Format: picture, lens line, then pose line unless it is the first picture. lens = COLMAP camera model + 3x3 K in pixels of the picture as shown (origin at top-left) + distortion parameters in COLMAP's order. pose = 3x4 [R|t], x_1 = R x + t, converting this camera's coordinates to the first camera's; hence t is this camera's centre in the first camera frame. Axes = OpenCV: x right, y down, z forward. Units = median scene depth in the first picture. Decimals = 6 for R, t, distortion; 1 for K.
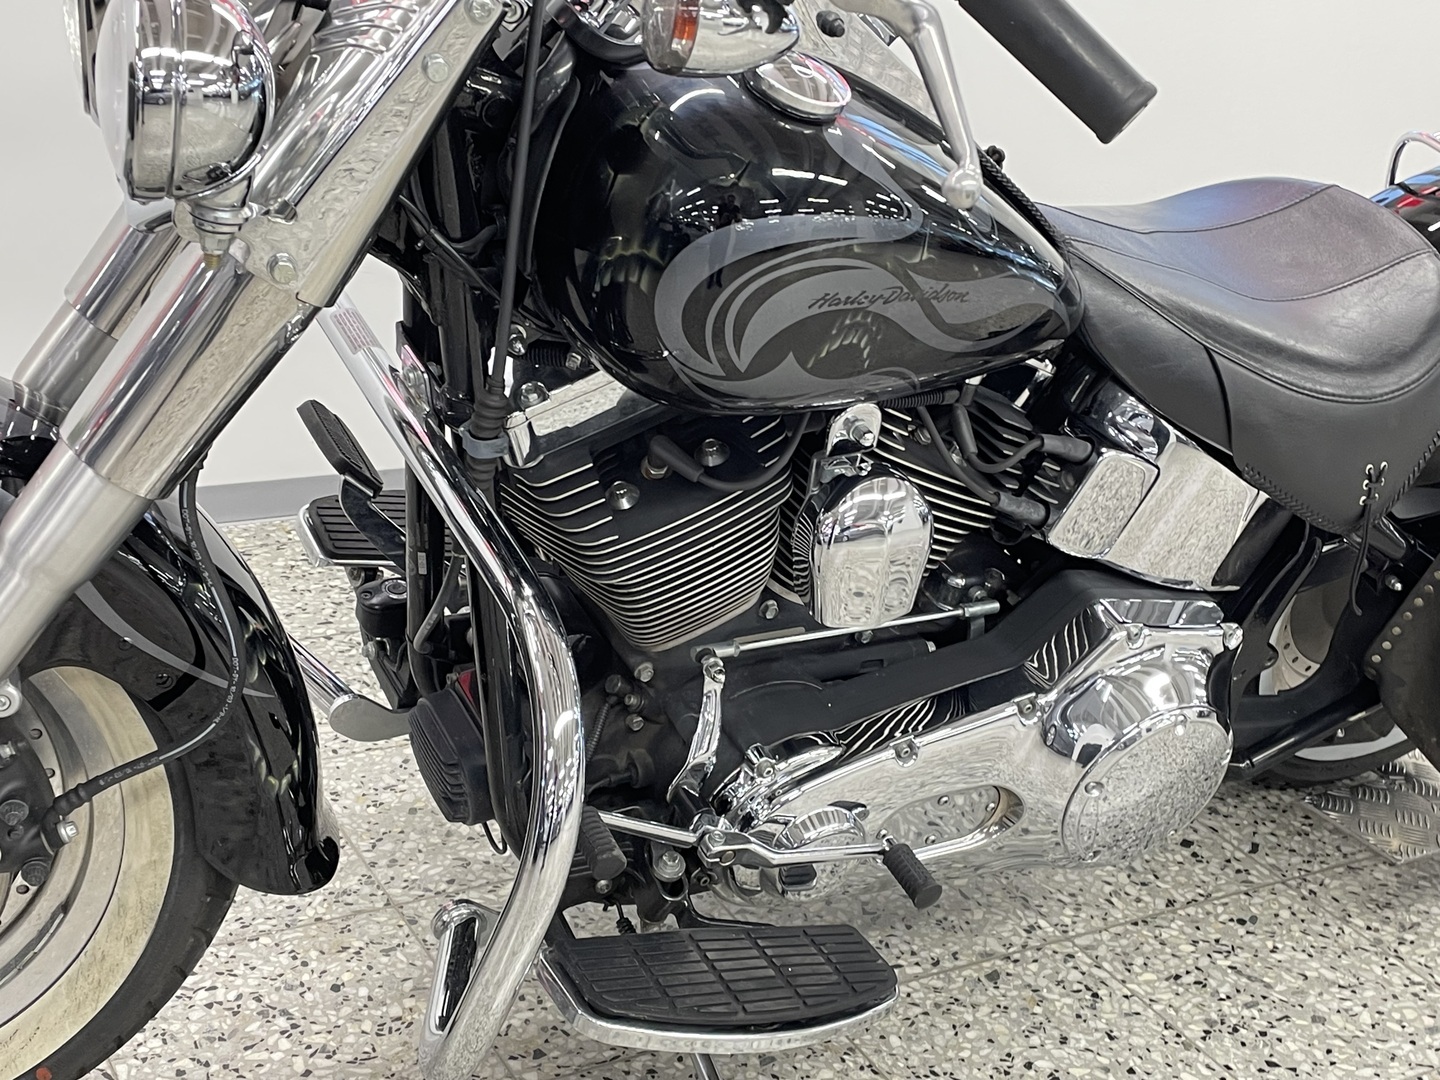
lens RADIAL K [[1901.4, 0, 744.5], [0, 1901.4, 553.2], [0, 0, 1]] dist [0.049328, 0.000000]
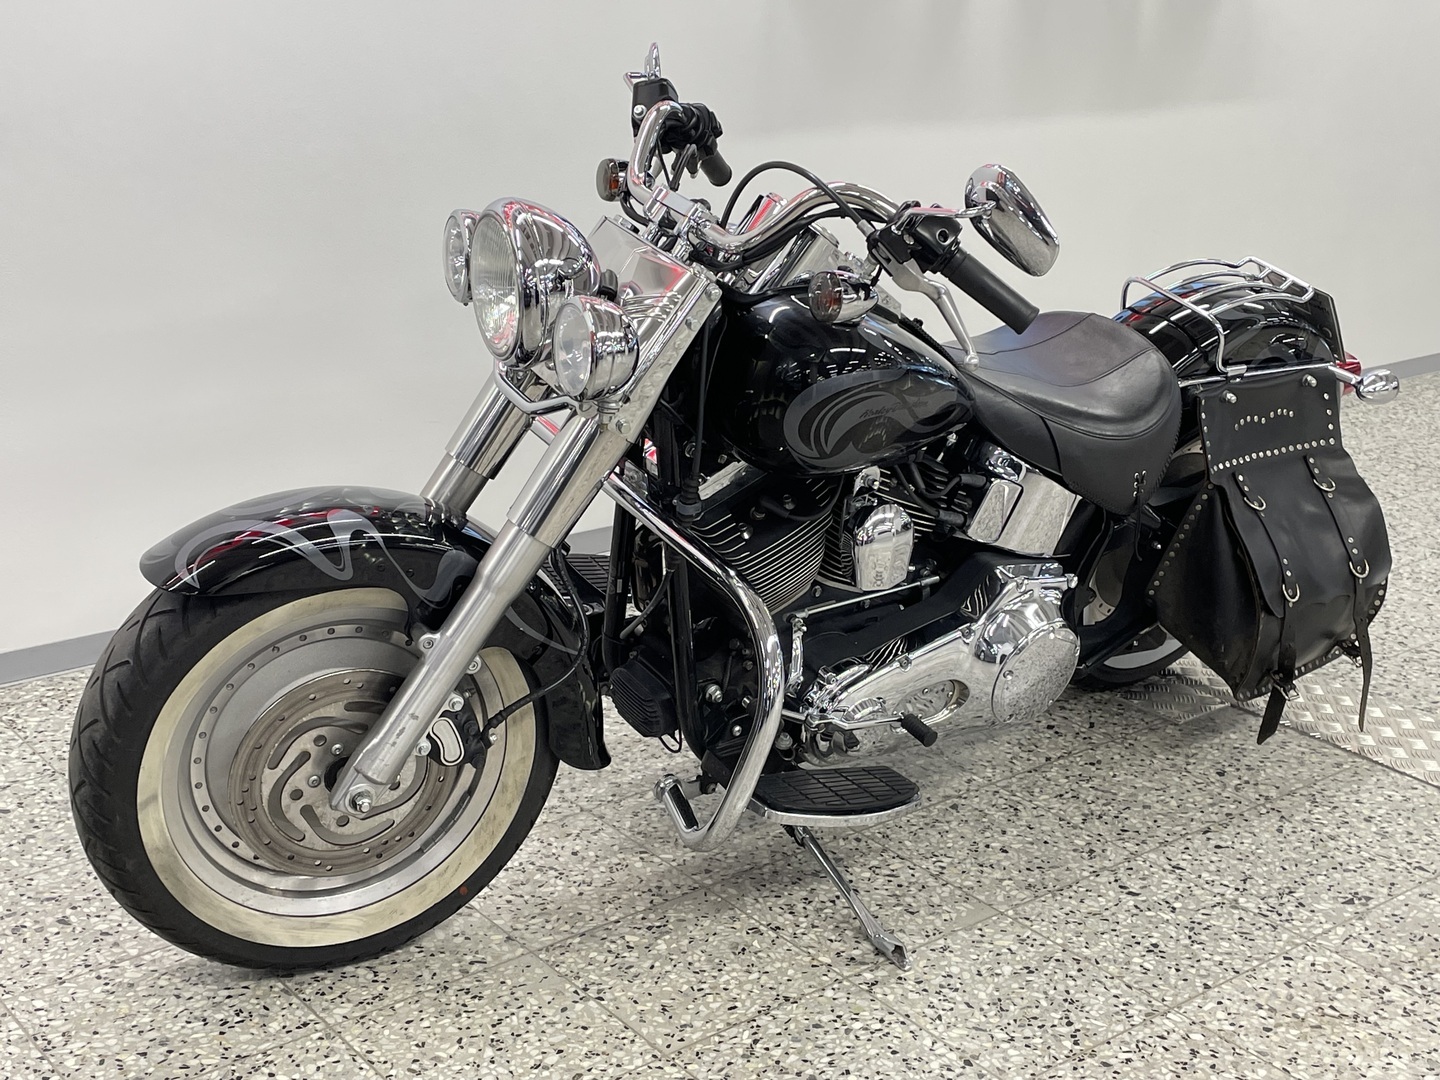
lens RADIAL K [[1901.4, 0, 723.5], [0, 1901.4, 539.5], [0, 0, 1]] dist [0.049328, 0.000000]
pose [[0.986433, -0.109871, 0.121972, -0.268028], [0.116525, 0.991988, -0.048805, 0.055740], [-0.115633, 0.062355, 0.991333, -0.689219]]
